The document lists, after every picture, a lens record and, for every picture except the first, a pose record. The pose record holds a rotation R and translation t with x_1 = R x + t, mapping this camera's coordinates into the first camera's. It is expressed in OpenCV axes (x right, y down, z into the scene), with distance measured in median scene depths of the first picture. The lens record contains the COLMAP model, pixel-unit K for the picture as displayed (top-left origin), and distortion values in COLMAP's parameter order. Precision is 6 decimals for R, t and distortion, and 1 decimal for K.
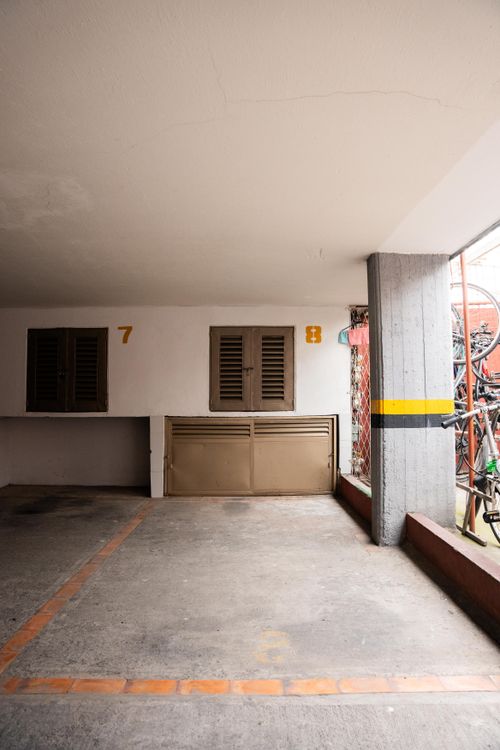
lens RADIAL K [[511.6, 0, 250.0], [0, 511.6, 375.0], [0, 0, 1]] dist [-0.180184, 0.134644]
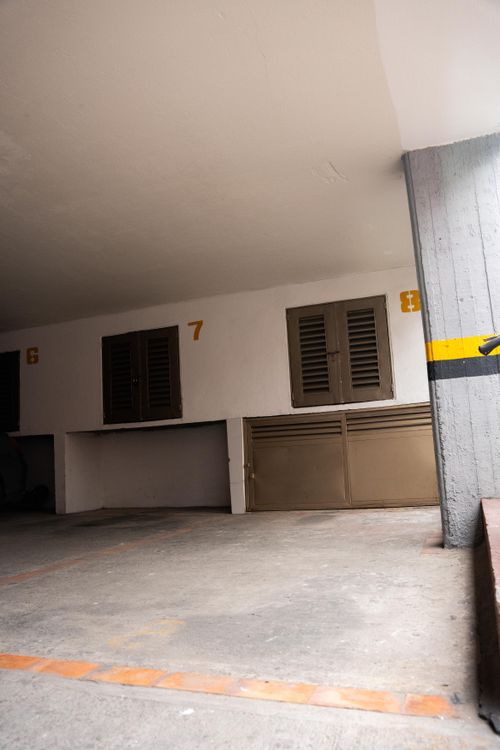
lens RADIAL K [[571.7, 0, 250.0], [0, 571.7, 375.0], [0, 0, 1]] dist [-0.142178, 0.135490]
pose [[0.930314, -0.097692, -0.353515, 0.193330], [0.070294, 0.993498, -0.089563, 0.096466], [0.359966, 0.058472, 0.931131, 0.098468]]
